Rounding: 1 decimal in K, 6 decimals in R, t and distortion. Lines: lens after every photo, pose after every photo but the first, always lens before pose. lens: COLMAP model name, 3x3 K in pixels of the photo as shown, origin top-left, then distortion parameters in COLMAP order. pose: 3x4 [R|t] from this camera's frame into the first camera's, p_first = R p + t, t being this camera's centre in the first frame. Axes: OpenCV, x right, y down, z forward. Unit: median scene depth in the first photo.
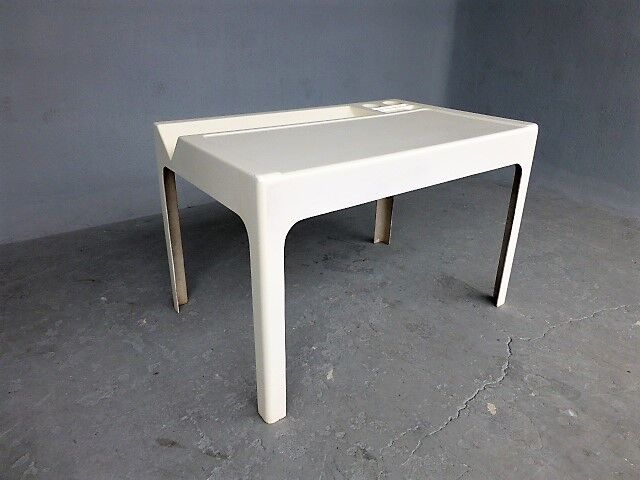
lens RADIAL K [[462.7, 0, 320.0], [0, 462.7, 240.0], [0, 0, 1]] dist [-0.026347, 0.000195]
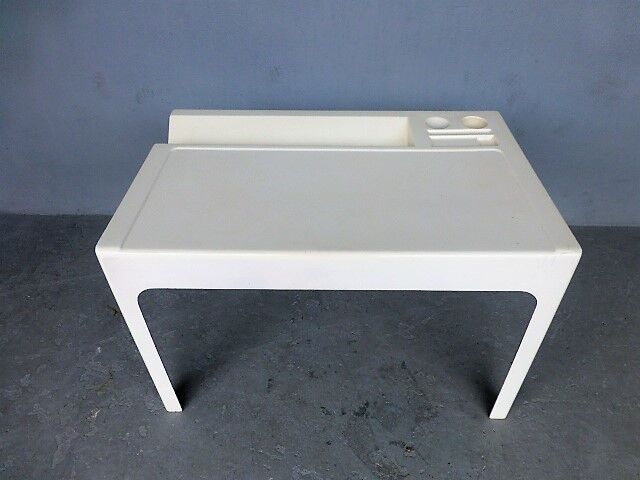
lens RADIAL K [[462.7, 0, 320.0], [0, 462.7, 240.0], [0, 0, 1]] dist [-0.026347, 0.000195]
pose [[0.790762, 0.386792, -0.474435, 0.246299], [-0.237365, 0.908176, 0.344781, -0.534756], [0.564228, -0.160025, 0.809962, 0.593840]]
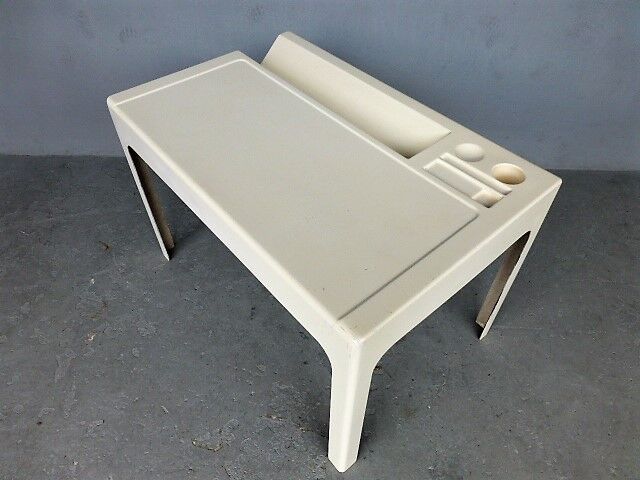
lens RADIAL K [[462.7, 0, 320.0], [0, 462.7, 240.0], [0, 0, 1]] dist [-0.026347, 0.000195]
pose [[0.794171, 0.440250, -0.418893, 0.308013], [-0.248676, 0.864398, 0.437009, -0.539431], [0.554484, -0.242892, 0.795960, 0.559845]]
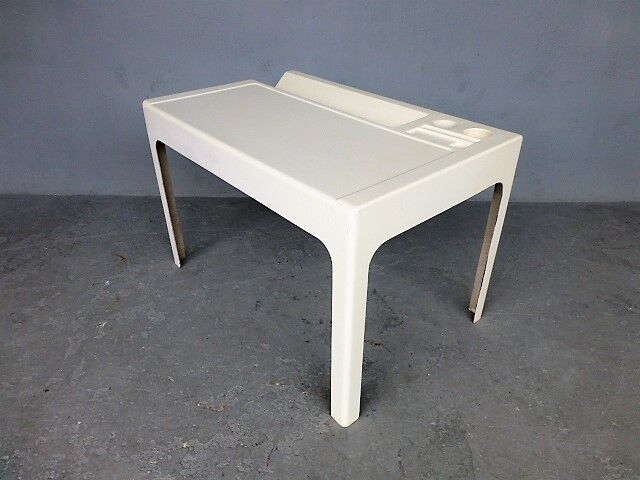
lens RADIAL K [[462.7, 0, 320.0], [0, 462.7, 240.0], [0, 0, 1]] dist [-0.026347, 0.000195]
pose [[0.798403, 0.310185, -0.516080, 0.457841], [-0.240731, 0.950056, 0.198599, -0.312072], [0.551908, -0.034326, 0.833198, 0.439290]]
